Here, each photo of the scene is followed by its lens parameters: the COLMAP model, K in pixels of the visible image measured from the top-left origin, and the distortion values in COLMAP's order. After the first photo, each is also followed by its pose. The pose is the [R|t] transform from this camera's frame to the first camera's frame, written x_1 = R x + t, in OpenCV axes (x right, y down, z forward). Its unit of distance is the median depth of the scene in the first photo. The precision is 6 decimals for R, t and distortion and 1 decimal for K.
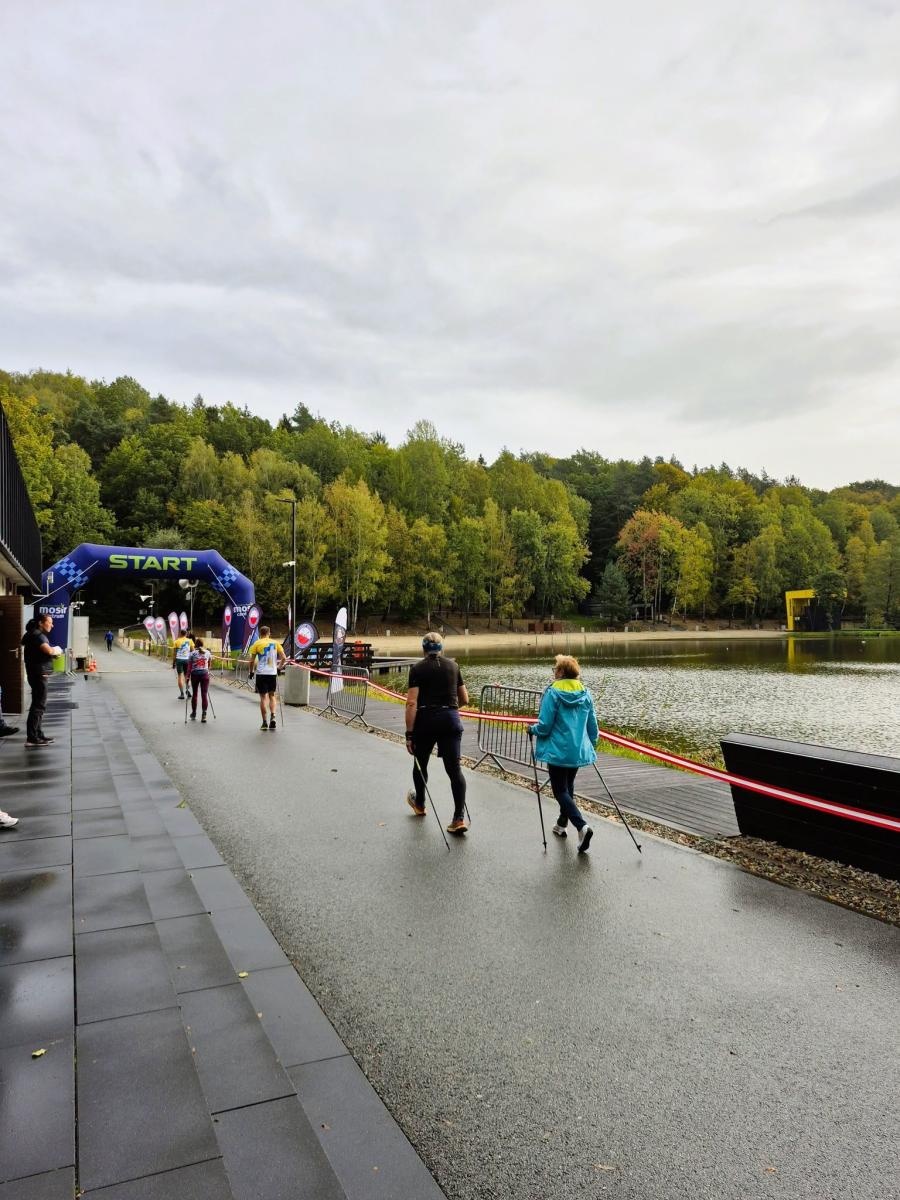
lens RADIAL K [[814.5, 0, 431.6], [0, 814.5, 604.7], [0, 0, 1]] dist [0.086936, -0.089651]
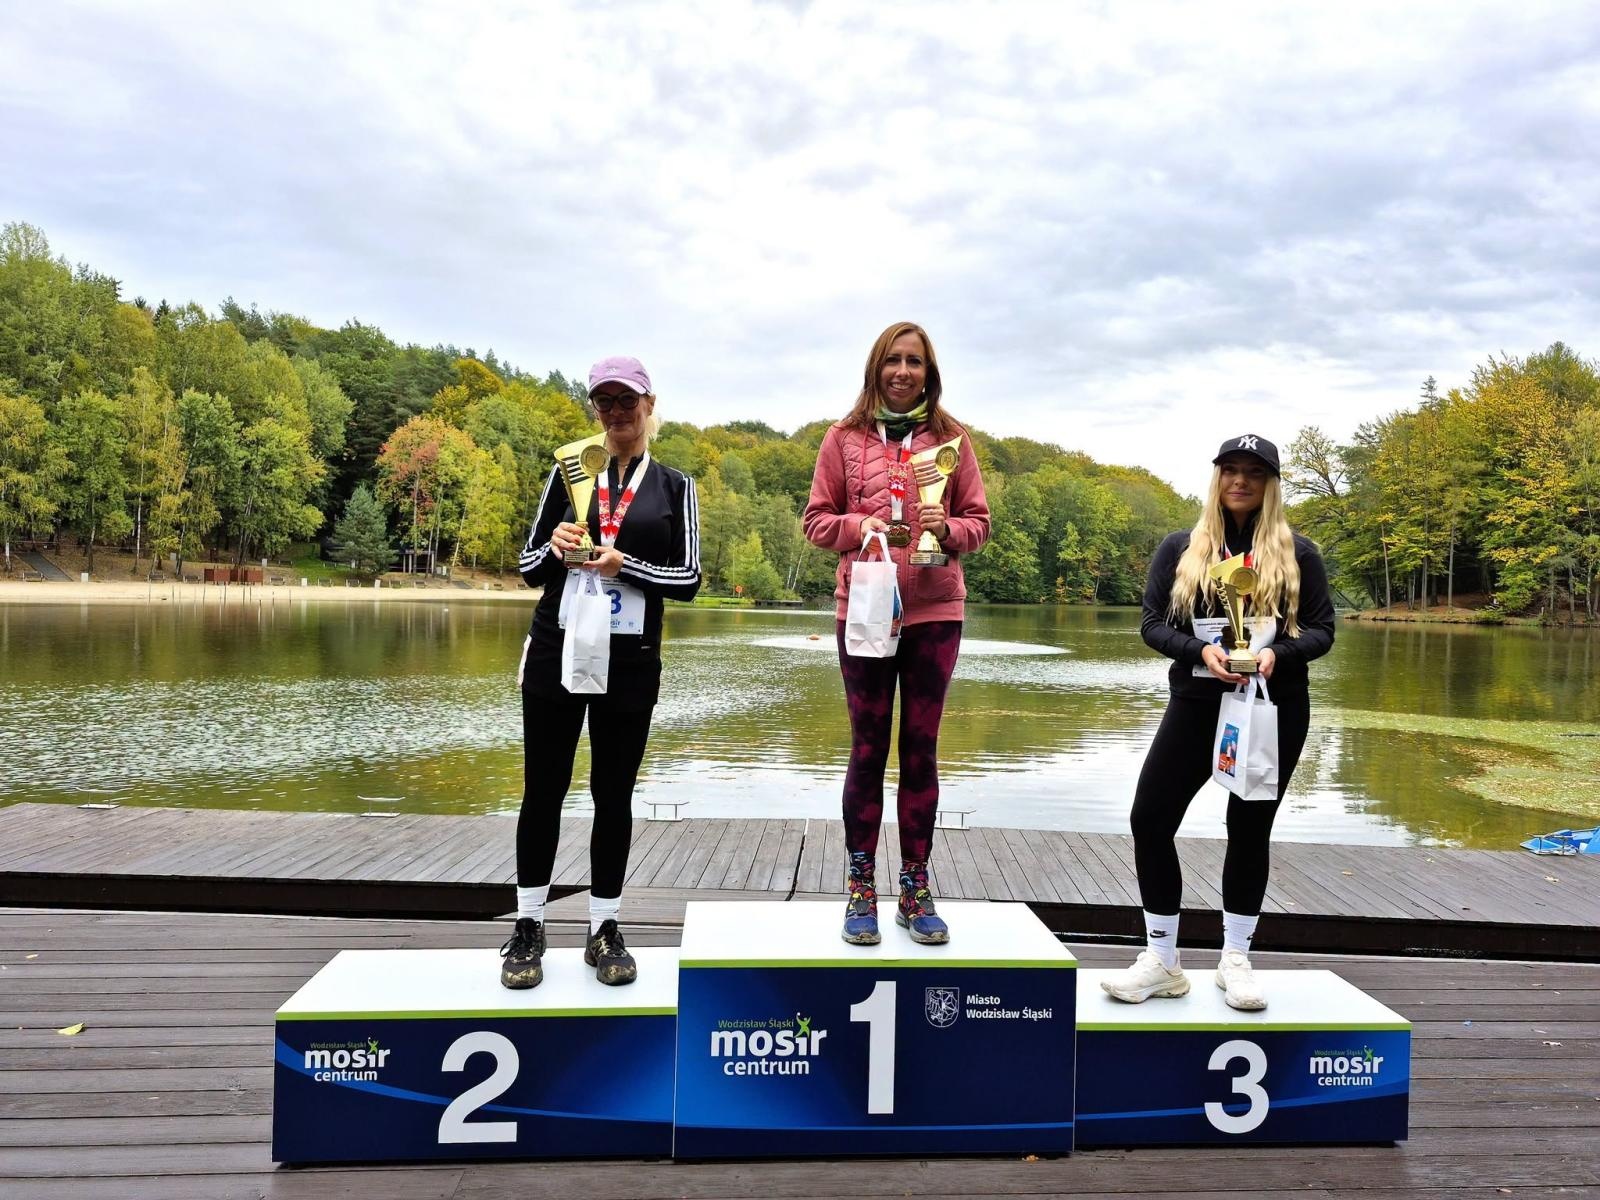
lens RADIAL K [[1086.0, 0, 822.4], [0, 1086.0, 614.7], [0, 0, 1]] dist [0.086936, -0.089651]
pose [[0.869796, 0.026007, 0.492726, 0.113913], [-0.050962, 0.998004, 0.037284, 0.002124], [-0.490773, -0.057540, 0.869386, -0.011872]]
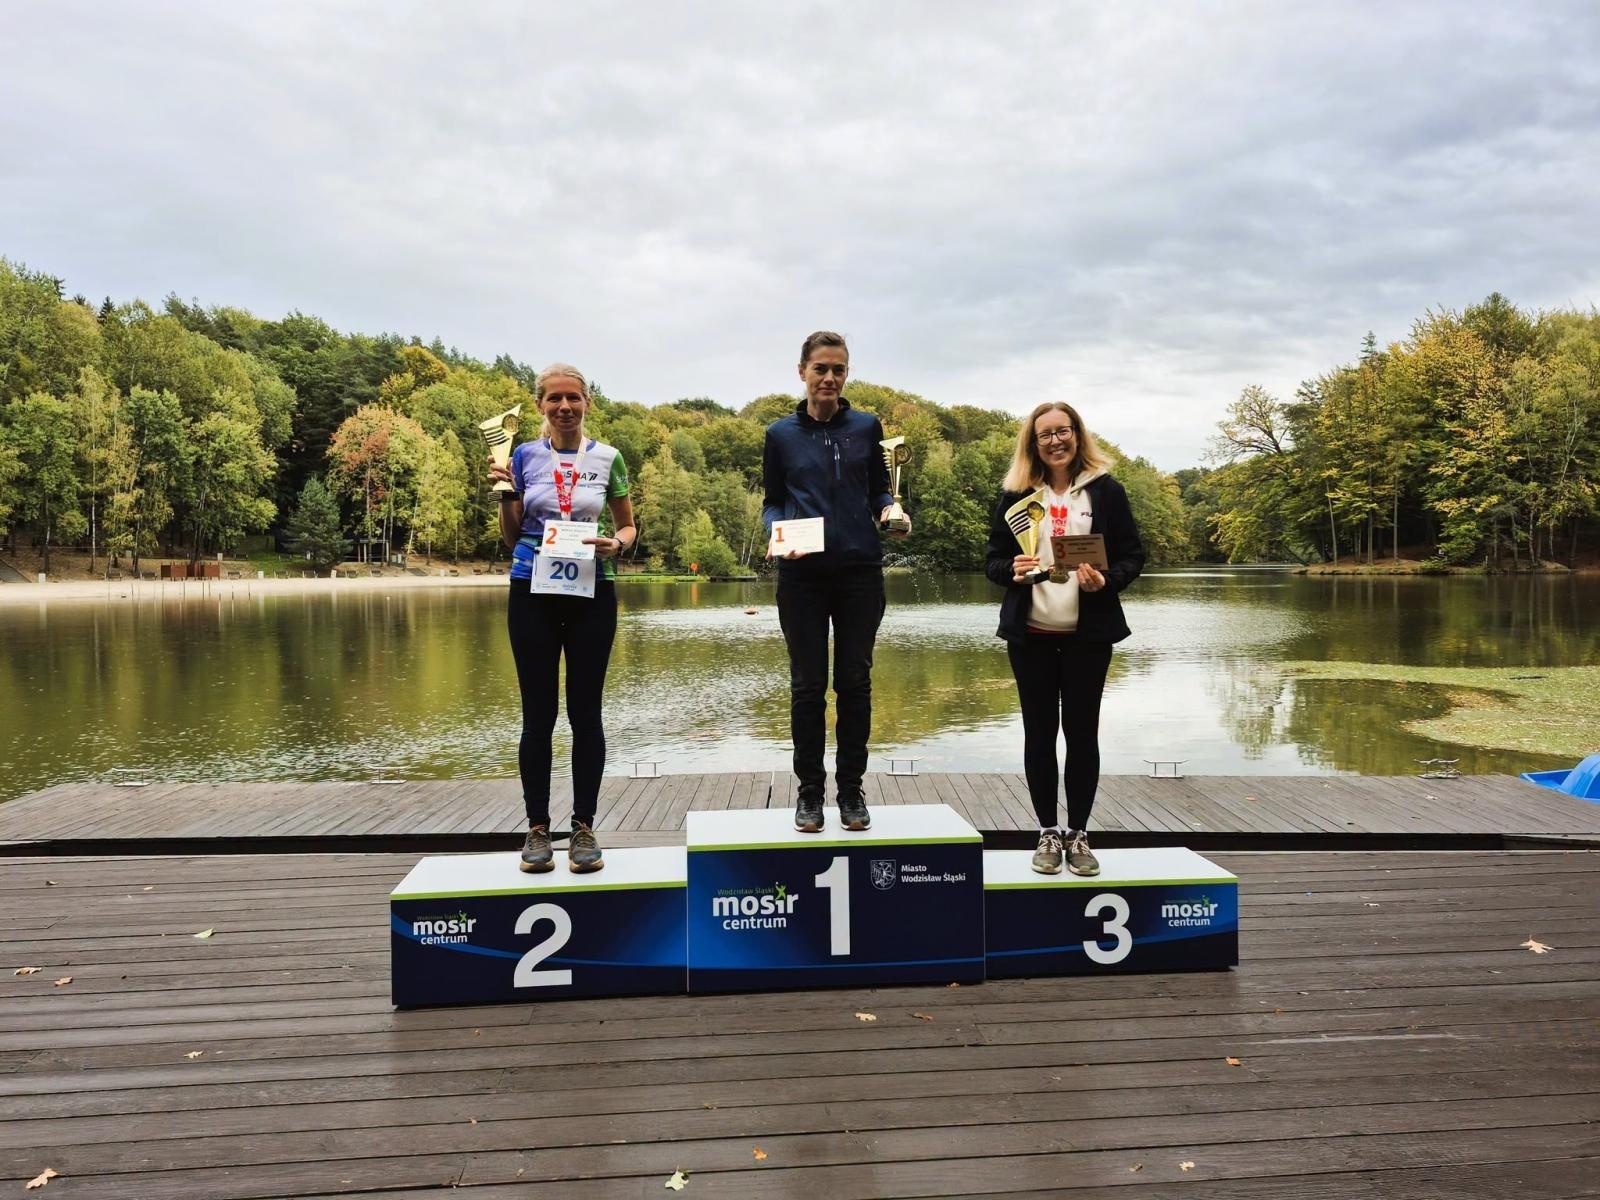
lens RADIAL K [[1086.0, 0, 786.4], [0, 1086.0, 593.1], [0, 0, 1]] dist [0.086936, -0.089651]
pose [[0.865870, -0.007144, 0.500218, 0.110031], [-0.015377, 0.999045, 0.040886, 0.001931], [-0.500032, -0.043094, 0.864934, -0.018324]]
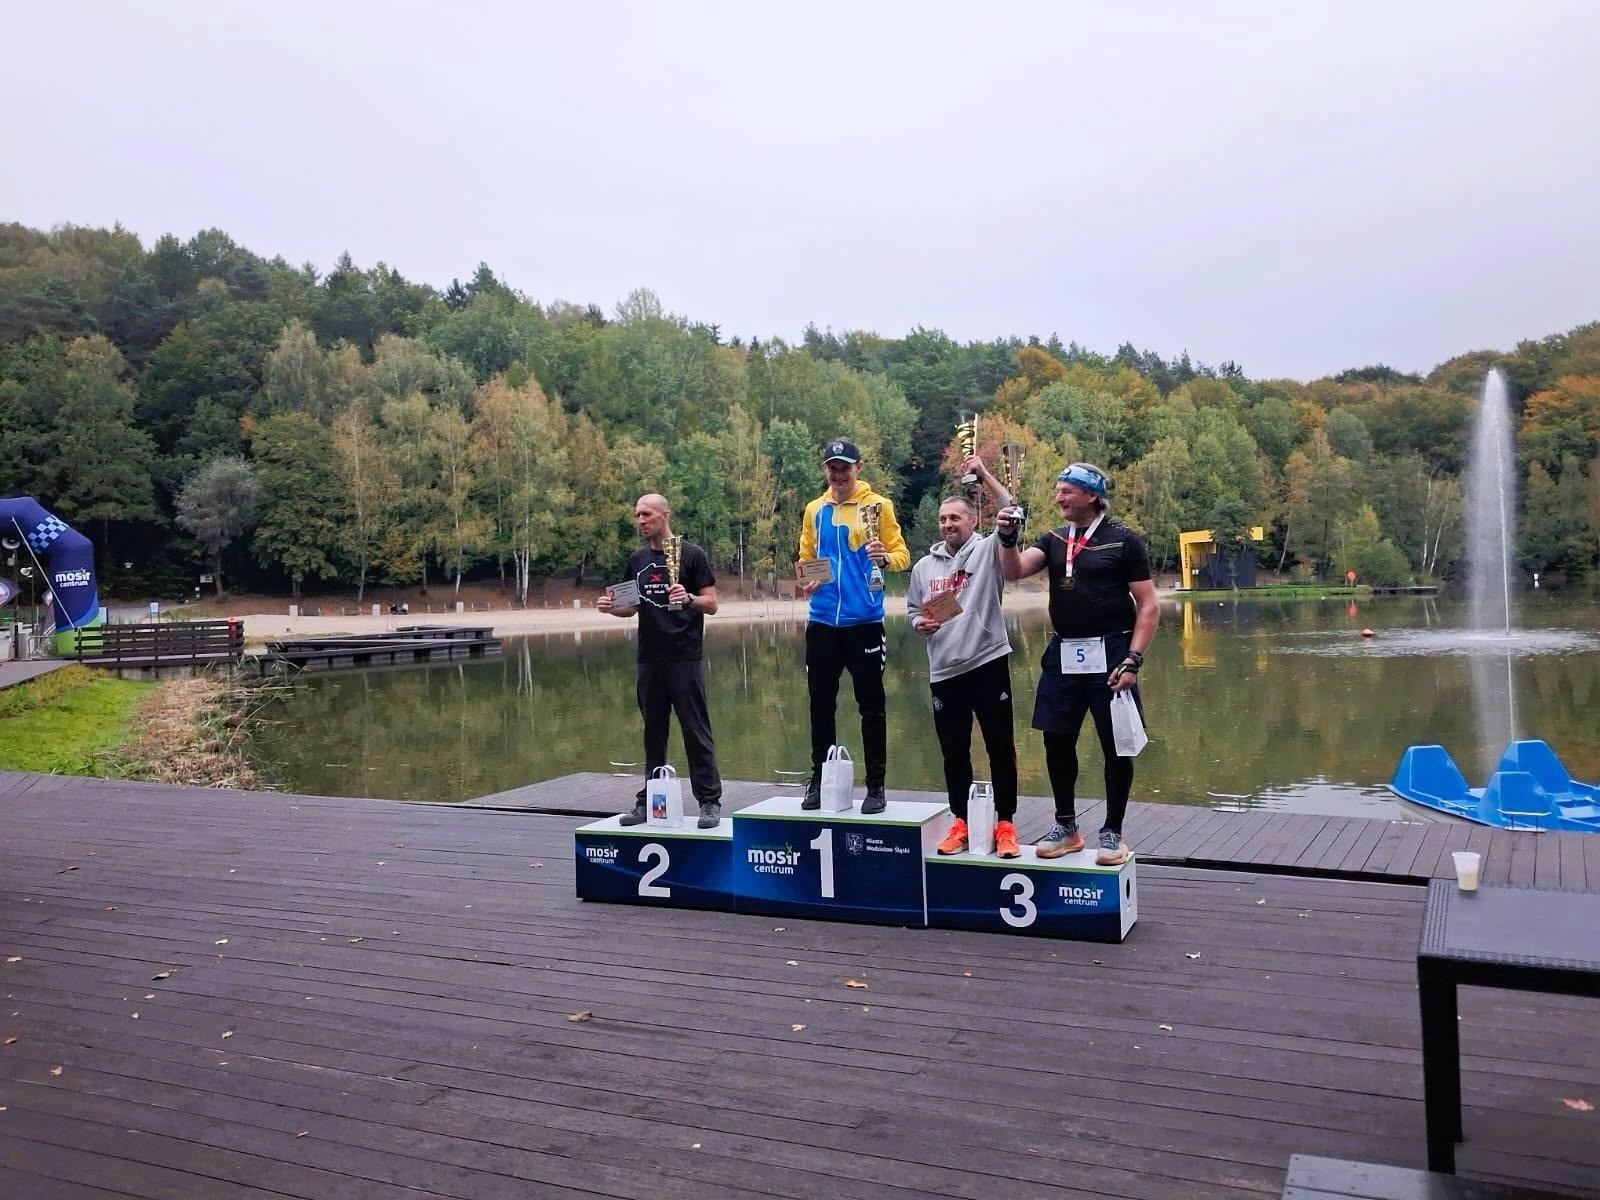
lens RADIAL K [[1244.0, 0, 825.7], [0, 1244.0, 568.5], [0, 0, 1]] dist [0.038766, -0.046107]
pose [[0.999681, -0.016021, 0.019529, 0.125423], [0.015855, 0.999837, 0.008655, -0.000332], [-0.019665, -0.008342, 0.999772, -0.042508]]
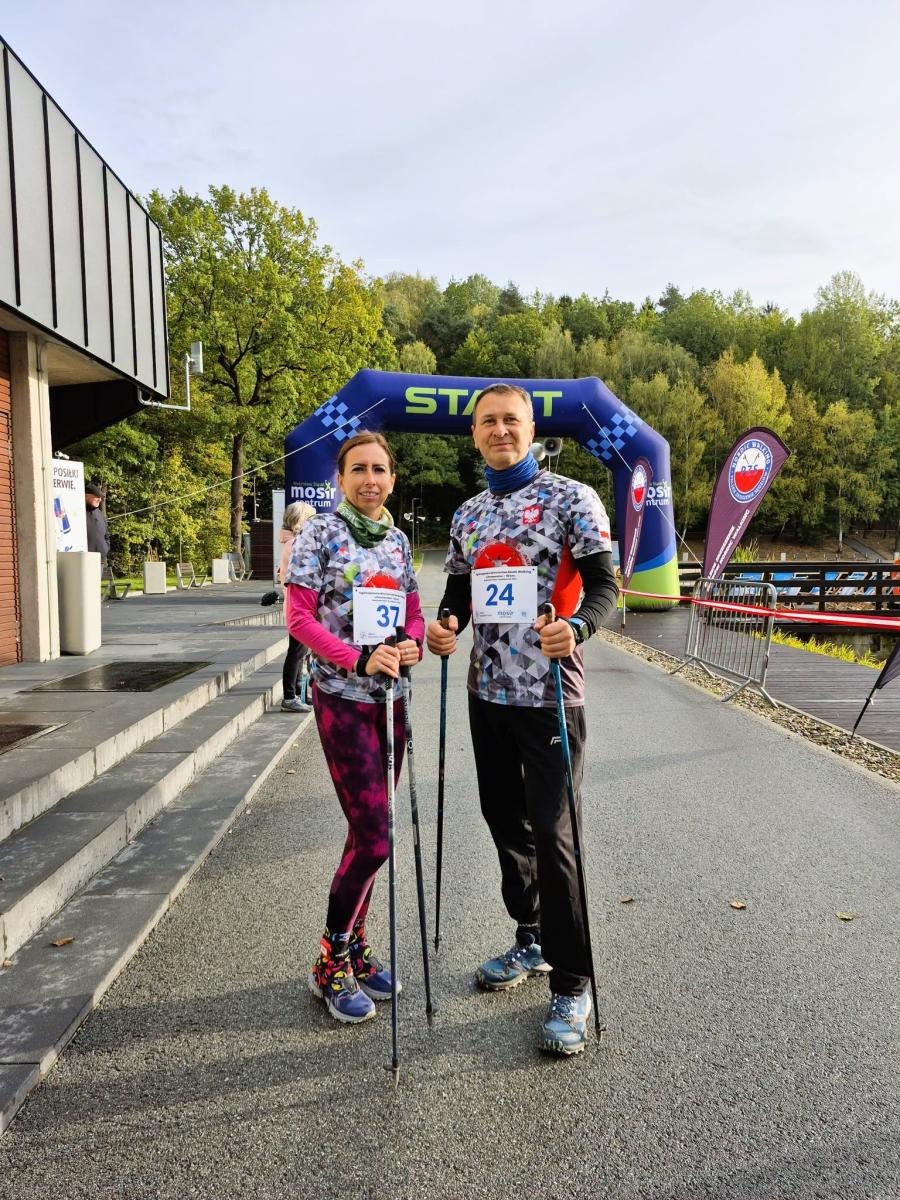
lens RADIAL K [[817.3, 0, 443.4], [0, 817.3, 605.8], [0, 0, 1]] dist [0.062492, -0.006710]
pose [[0.921358, 0.033120, -0.387302, -0.043031], [0.002675, 0.995800, 0.091518, 0.008344], [0.388706, -0.085357, 0.917400, 0.138686]]
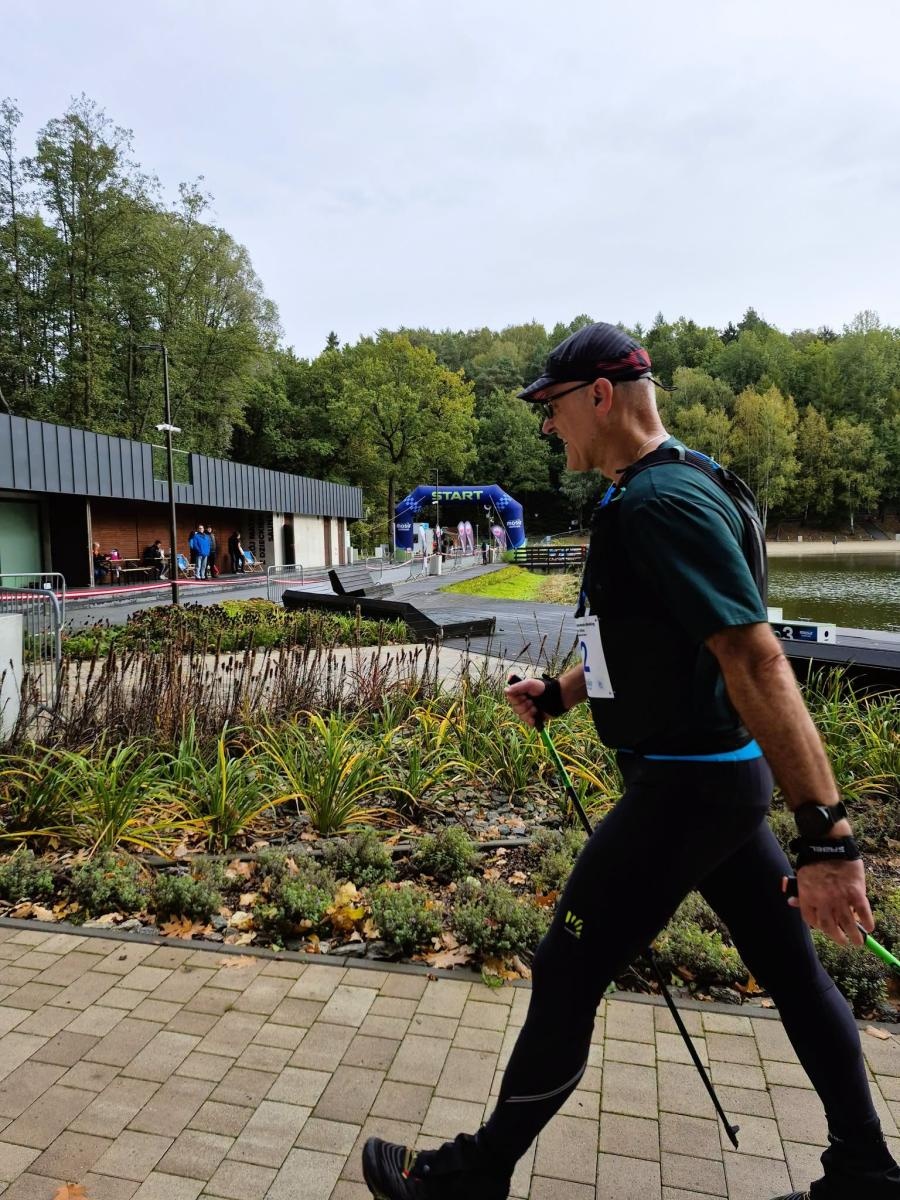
lens RADIAL K [[814.5, 0, 440.8], [0, 814.5, 608.5], [0, 0, 1]] dist [0.086936, -0.089651]
pose [[0.823110, 0.042077, -0.566321, 0.153090], [0.024711, 0.993653, 0.109744, -0.001965], [0.567344, -0.104326, 0.816846, -0.096981]]
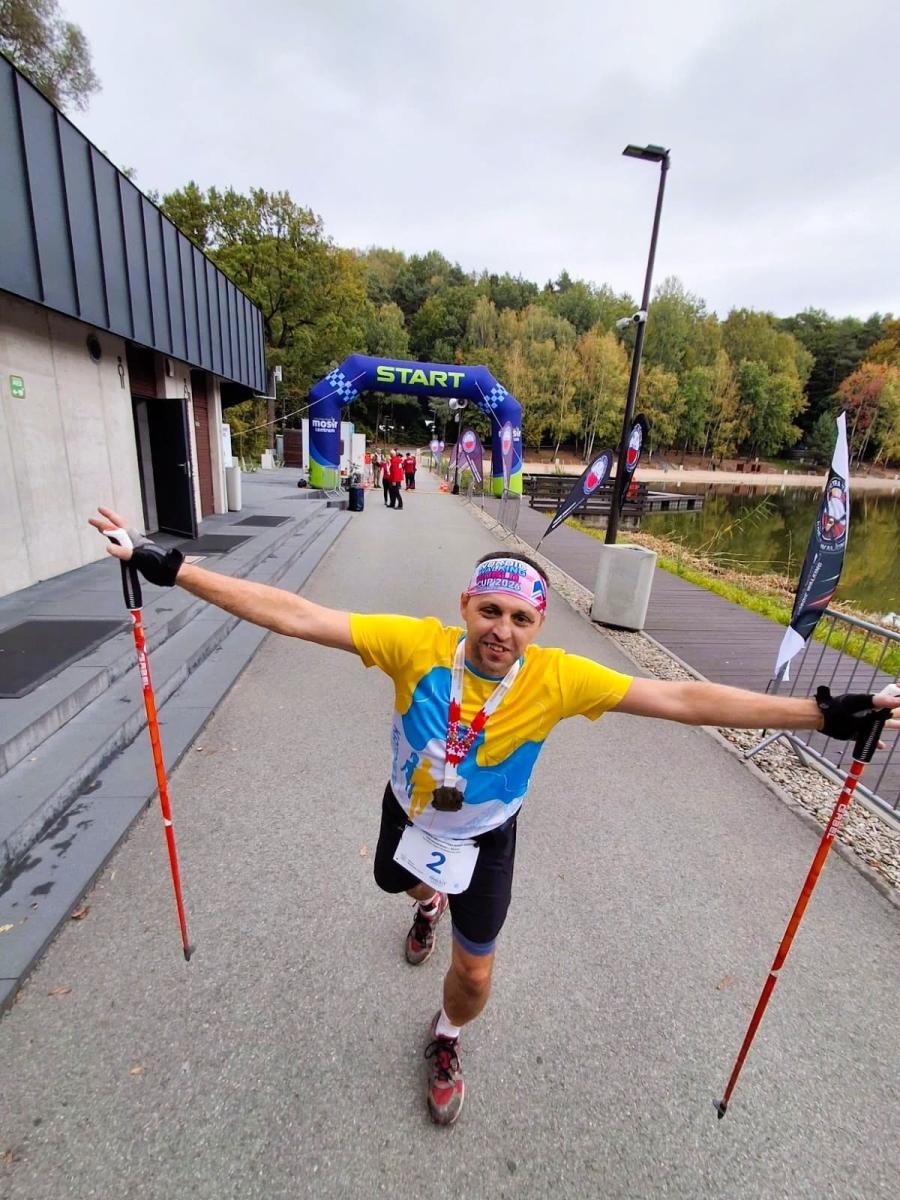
lens RADIAL K [[532.1, 0, 449.3], [0, 532.1, 595.7], [0, 0, 1]] dist [-0.000909, -0.000350]
pose [[0.946243, 0.137167, -0.292933, -0.026094], [-0.048821, 0.955821, 0.289865, 0.002829], [0.319752, -0.259982, 0.911136, 0.107840]]
